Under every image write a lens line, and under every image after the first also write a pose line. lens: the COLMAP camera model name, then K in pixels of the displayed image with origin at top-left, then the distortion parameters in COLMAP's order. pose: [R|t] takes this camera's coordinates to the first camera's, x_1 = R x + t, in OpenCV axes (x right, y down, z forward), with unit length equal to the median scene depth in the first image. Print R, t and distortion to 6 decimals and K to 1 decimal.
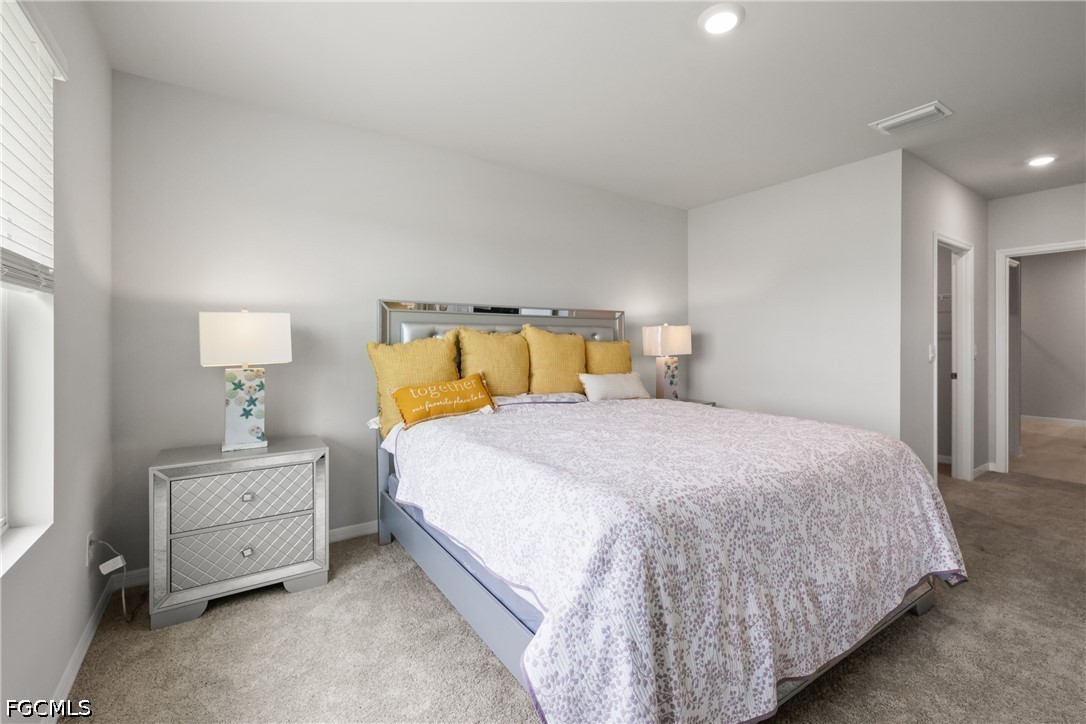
lens RADIAL K [[479.8, 0, 544.9], [0, 479.8, 343.0], [0, 0, 1]] dist [0.001101, 0.000102]
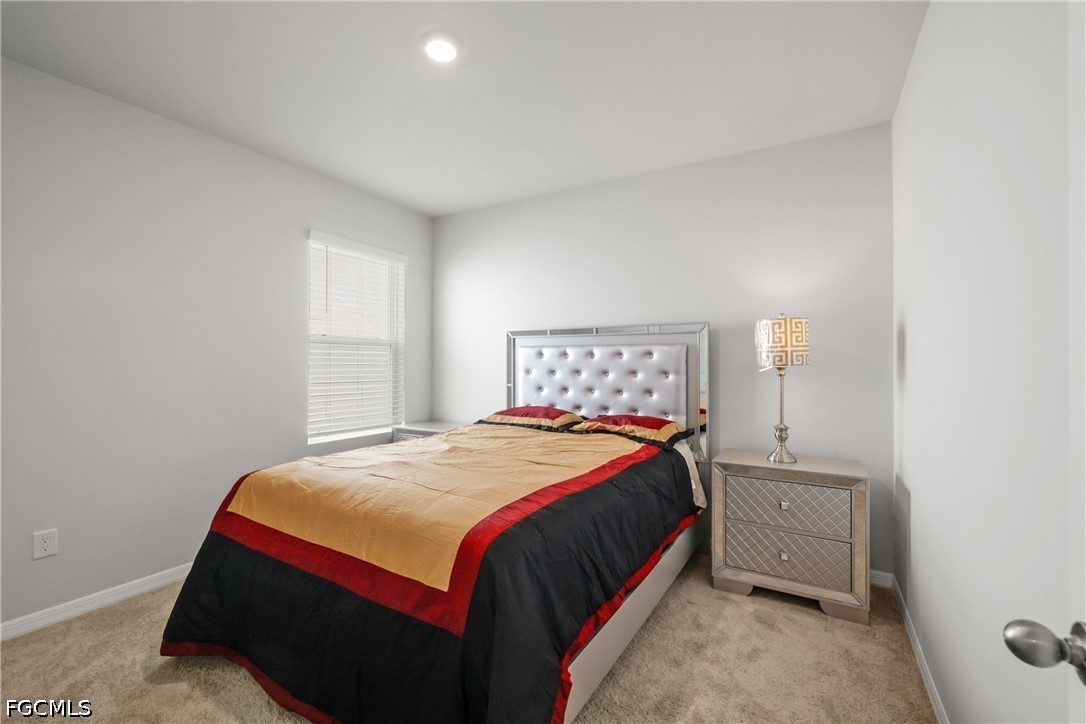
lens RADIAL K [[469.8, 0, 546.4], [0, 469.8, 360.0], [0, 0, 1]] dist [-0.002878, -0.000640]
pose [[0.394099, -0.002259, -0.919065, 0.245140], [-0.000162, 0.999997, -0.002527, -0.002076], [0.919068, 0.001145, 0.394097, 0.174830]]
